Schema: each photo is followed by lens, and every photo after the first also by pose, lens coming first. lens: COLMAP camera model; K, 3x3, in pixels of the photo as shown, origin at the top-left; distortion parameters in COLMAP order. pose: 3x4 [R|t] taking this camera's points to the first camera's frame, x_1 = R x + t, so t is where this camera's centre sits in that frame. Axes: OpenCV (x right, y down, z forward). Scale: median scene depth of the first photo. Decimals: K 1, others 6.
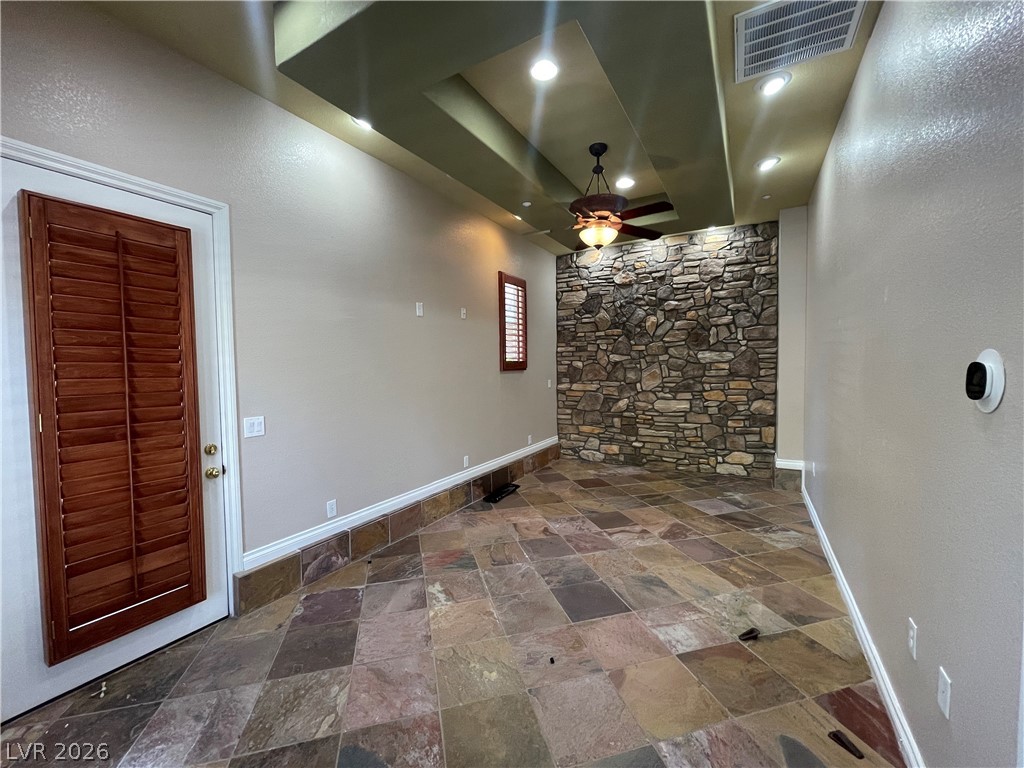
lens RADIAL K [[414.0, 0, 513.1], [0, 414.0, 383.1], [0, 0, 1]] dist [0.000376, 0.000469]
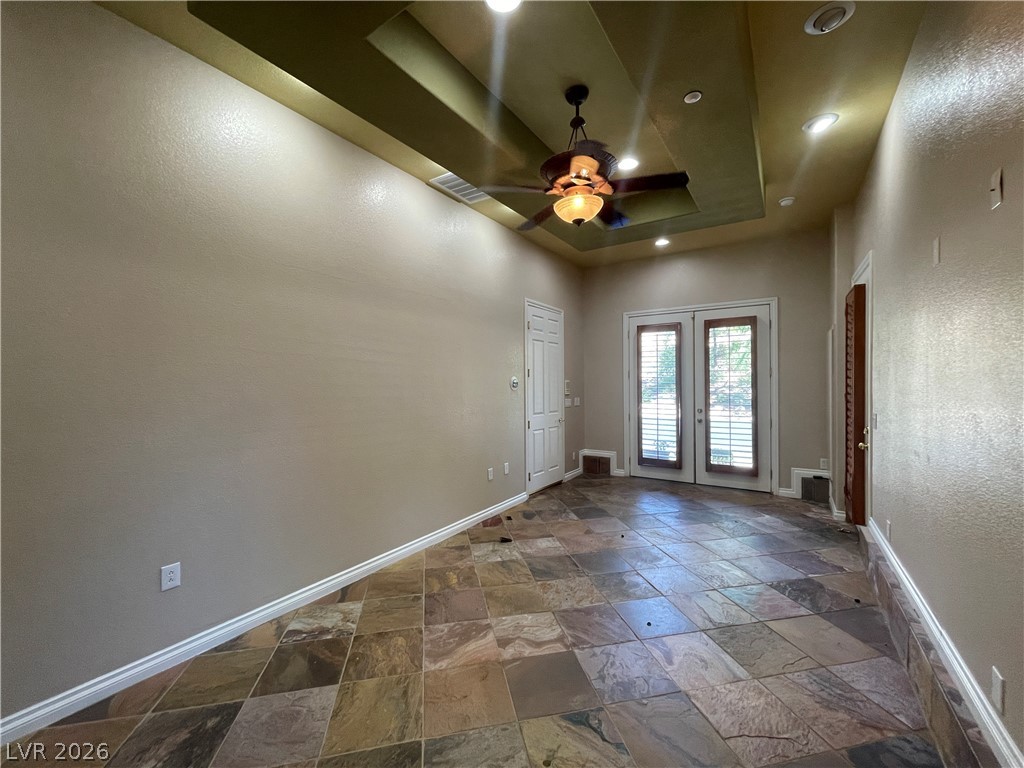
lens RADIAL K [[414.0, 0, 513.1], [0, 414.0, 383.1], [0, 0, 1]] dist [0.000376, 0.000469]
pose [[-0.998051, 0.021199, 0.058697, 0.289327], [0.023739, 0.998797, 0.042915, -0.067254], [-0.057717, 0.044224, -0.997353, 1.792793]]
